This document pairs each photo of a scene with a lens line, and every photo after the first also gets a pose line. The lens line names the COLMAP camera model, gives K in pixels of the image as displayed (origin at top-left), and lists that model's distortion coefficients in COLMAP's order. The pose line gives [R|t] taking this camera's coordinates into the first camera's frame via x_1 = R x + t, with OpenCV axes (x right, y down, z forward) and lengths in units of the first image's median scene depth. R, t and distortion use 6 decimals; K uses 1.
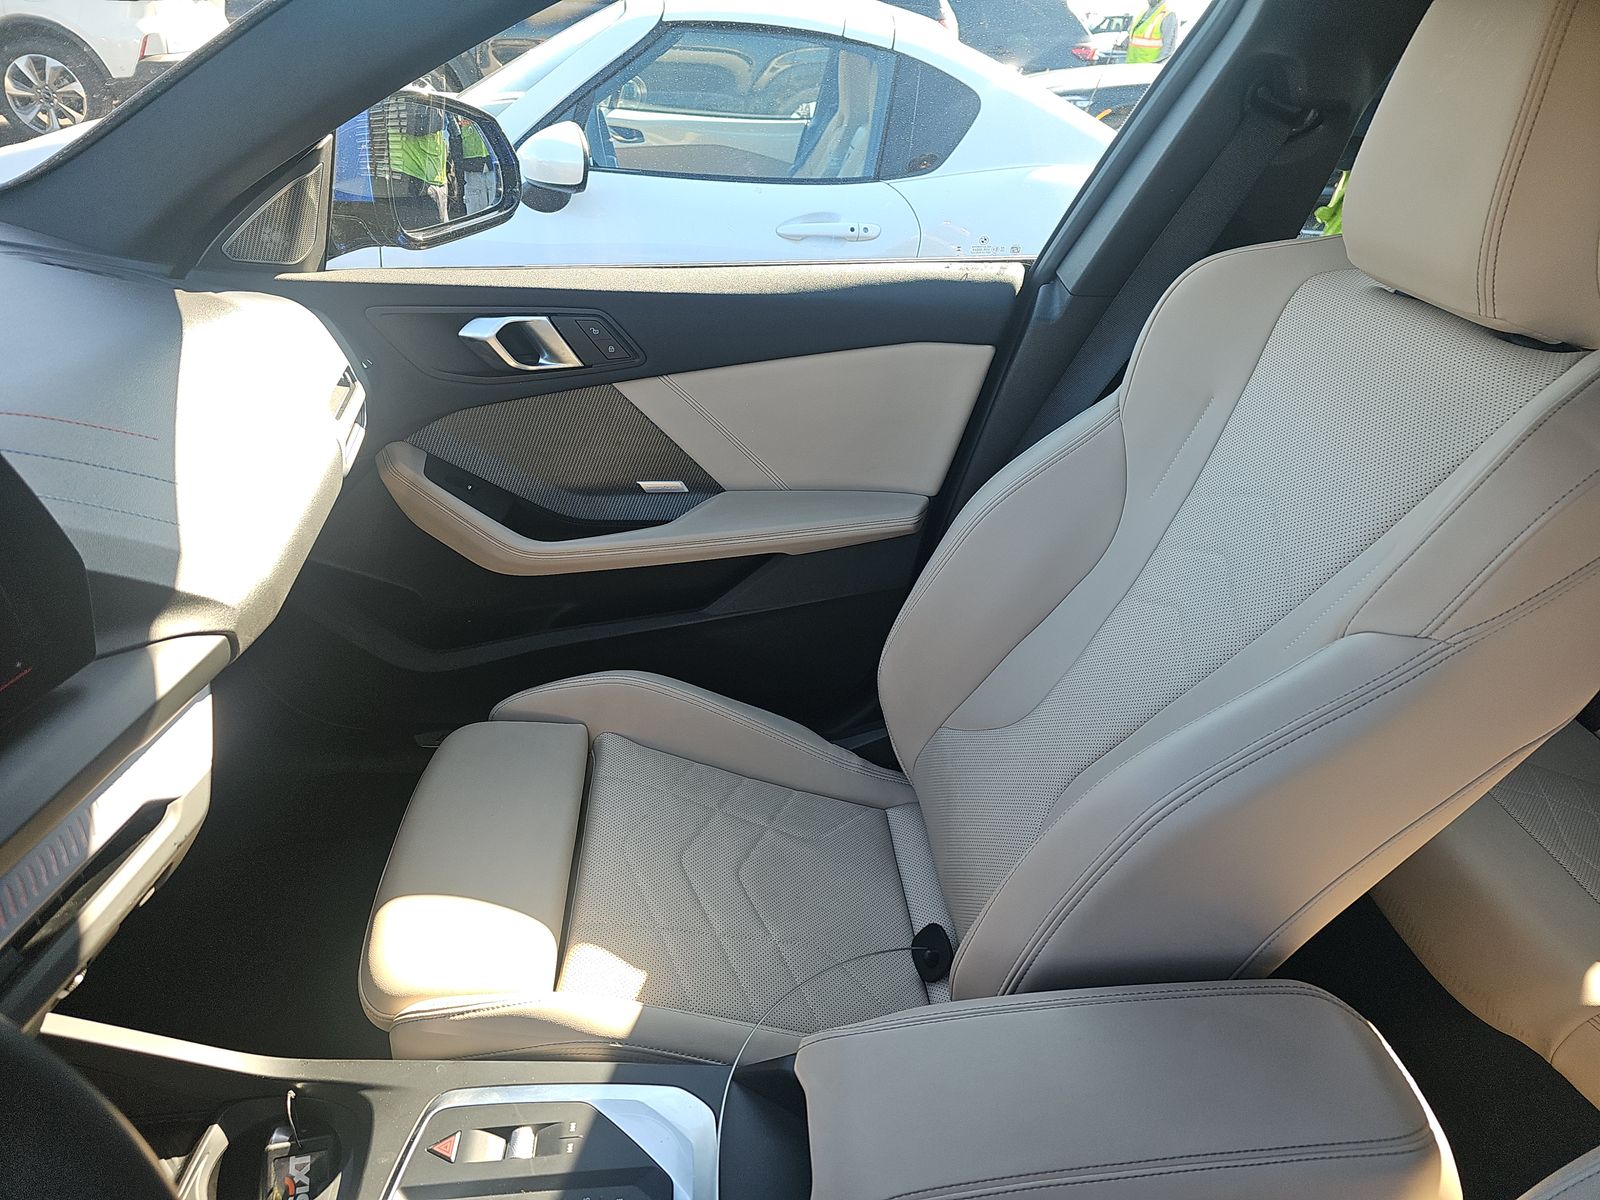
lens RADIAL K [[1080.9, 0, 799.9], [0, 1080.9, 590.3], [0, 0, 1]] dist [0.053790, -0.051382]
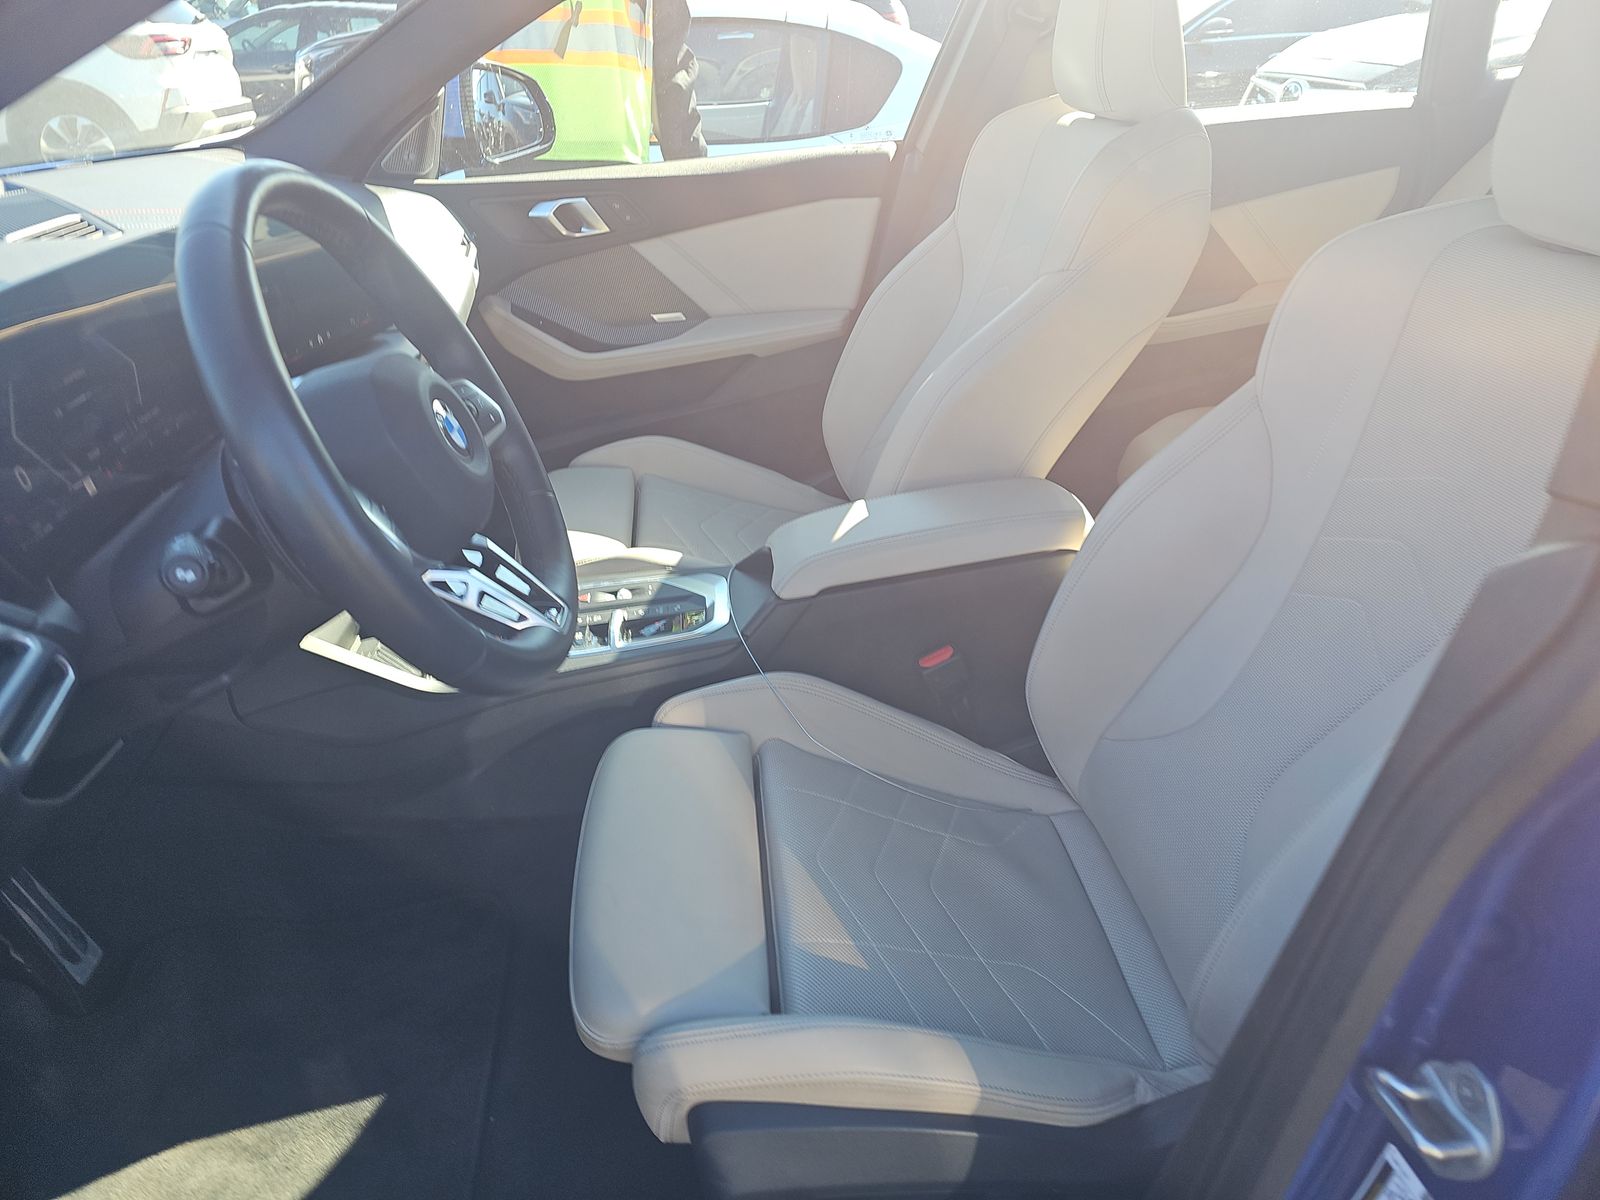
lens RADIAL K [[1080.9, 0, 806.0], [0, 1080.9, 588.8], [0, 0, 1]] dist [0.053790, -0.051382]
pose [[0.996552, -0.082566, -0.008226, 0.043903], [0.082487, 0.996547, -0.009448, 0.324781], [0.008977, 0.008737, 0.999922, -0.510899]]
